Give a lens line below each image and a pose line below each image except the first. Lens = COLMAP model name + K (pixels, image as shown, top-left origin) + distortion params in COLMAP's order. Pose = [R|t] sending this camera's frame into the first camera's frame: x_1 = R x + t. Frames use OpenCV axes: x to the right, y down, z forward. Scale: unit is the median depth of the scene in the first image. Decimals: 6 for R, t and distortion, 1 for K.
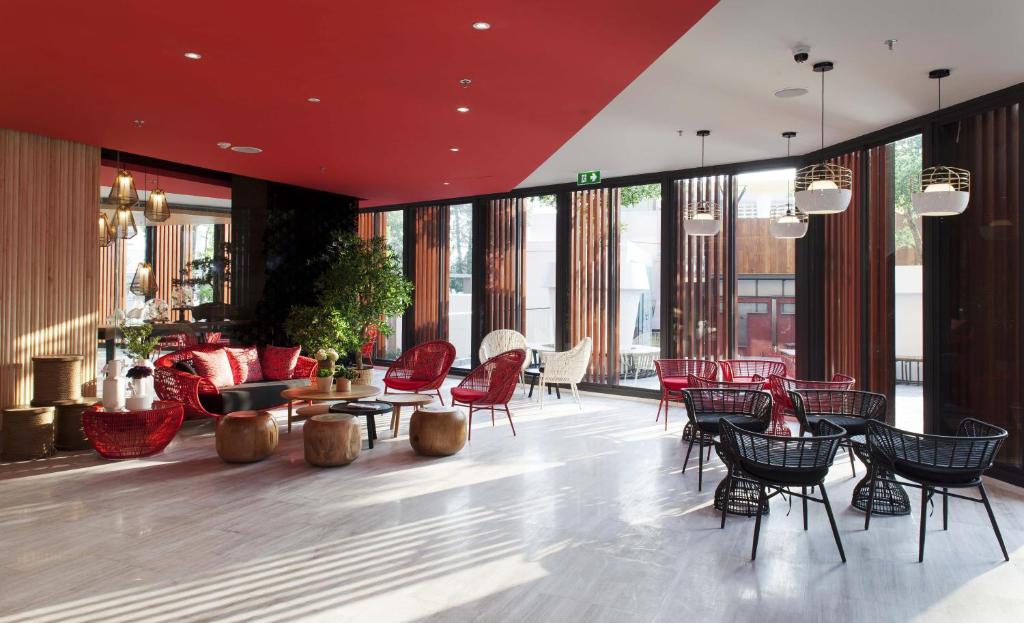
lens RADIAL K [[804.2, 0, 512.5], [0, 804.2, 273.3], [0, 0, 1]] dist [-0.001468, -0.001838]
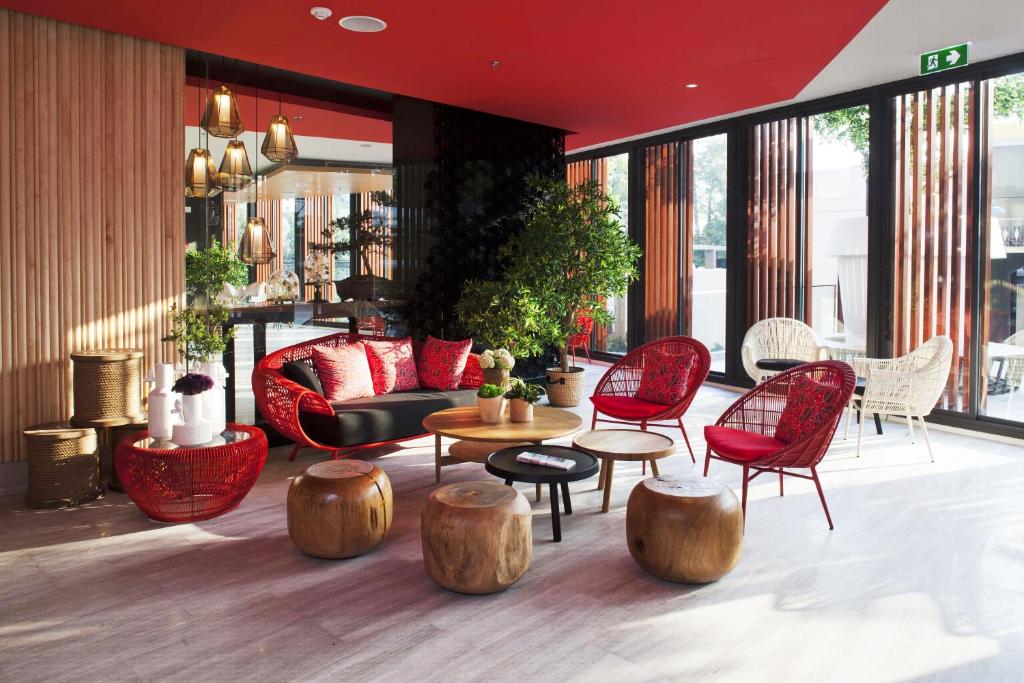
lens RADIAL K [[846.1, 0, 510.6], [0, 846.1, 294.7], [0, 0, 1]] dist [-0.045933, -0.001481]
pose [[0.960707, 0.007411, -0.277465, -0.036863], [0.006976, 0.998683, 0.050829, 0.017207], [0.277476, -0.050767, 0.959390, 0.336516]]
